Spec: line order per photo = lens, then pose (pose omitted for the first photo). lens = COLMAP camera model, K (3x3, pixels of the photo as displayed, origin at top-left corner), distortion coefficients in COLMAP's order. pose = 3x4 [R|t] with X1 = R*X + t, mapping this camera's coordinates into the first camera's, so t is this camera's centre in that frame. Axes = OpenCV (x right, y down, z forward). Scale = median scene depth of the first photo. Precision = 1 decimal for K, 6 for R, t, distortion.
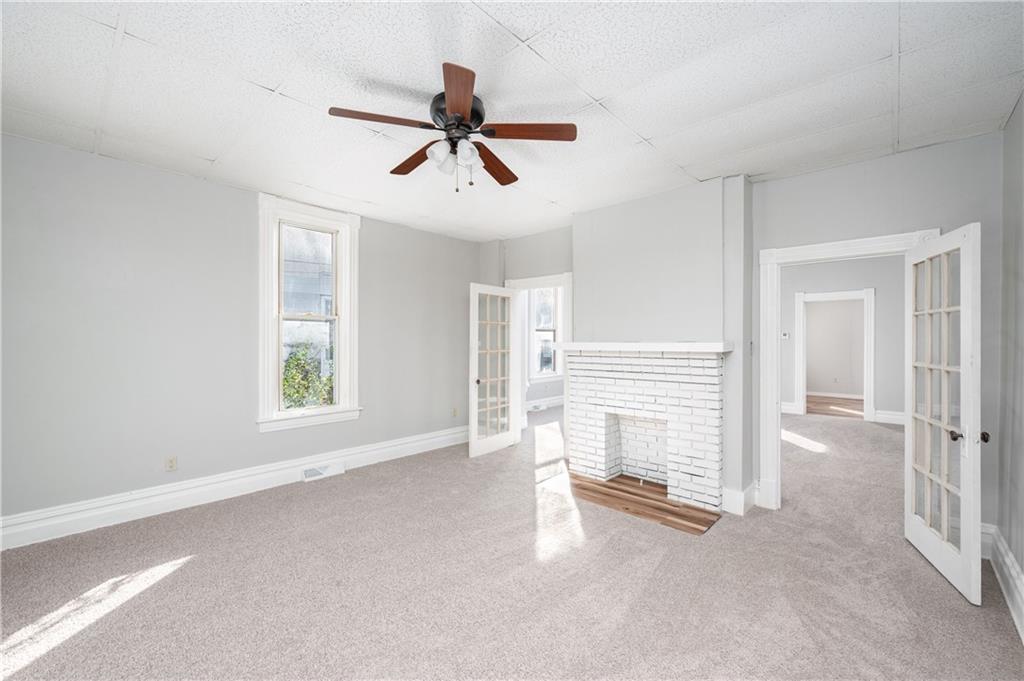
lens RADIAL K [[426.6, 0, 514.4], [0, 426.6, 341.2], [0, 0, 1]] dist [0.001657, 0.000101]
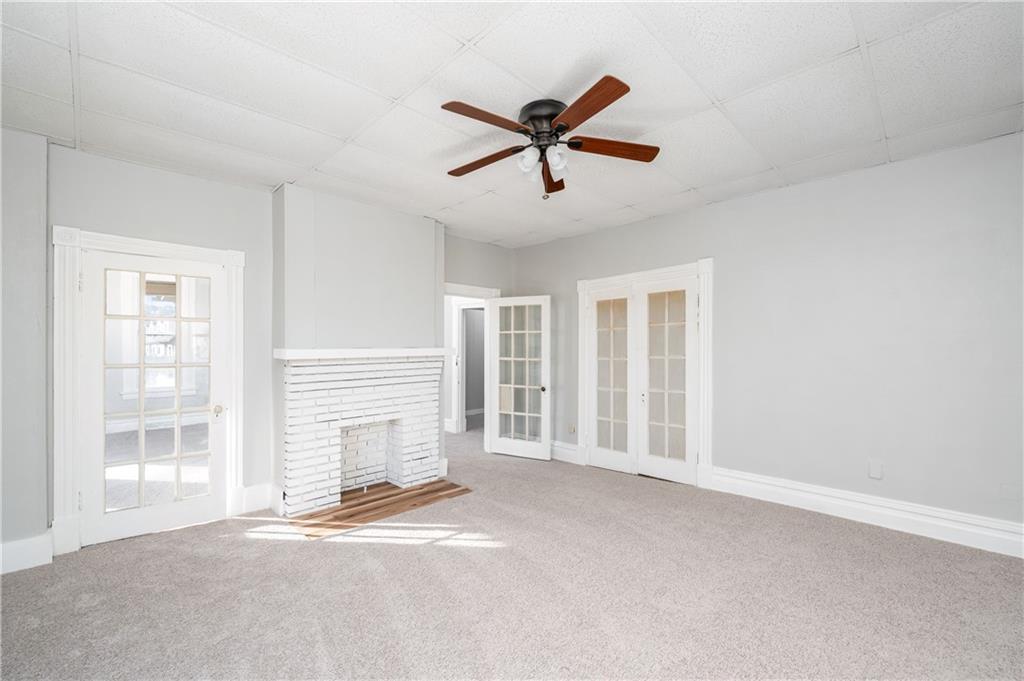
lens RADIAL K [[426.6, 0, 514.6], [0, 426.6, 344.4], [0, 0, 1]] dist [0.001657, 0.000101]
pose [[0.019381, 0.004940, 0.999800, -0.746124], [-0.000201, 0.999988, -0.004937, -0.001782], [-0.999812, -0.000106, 0.019382, 0.685322]]
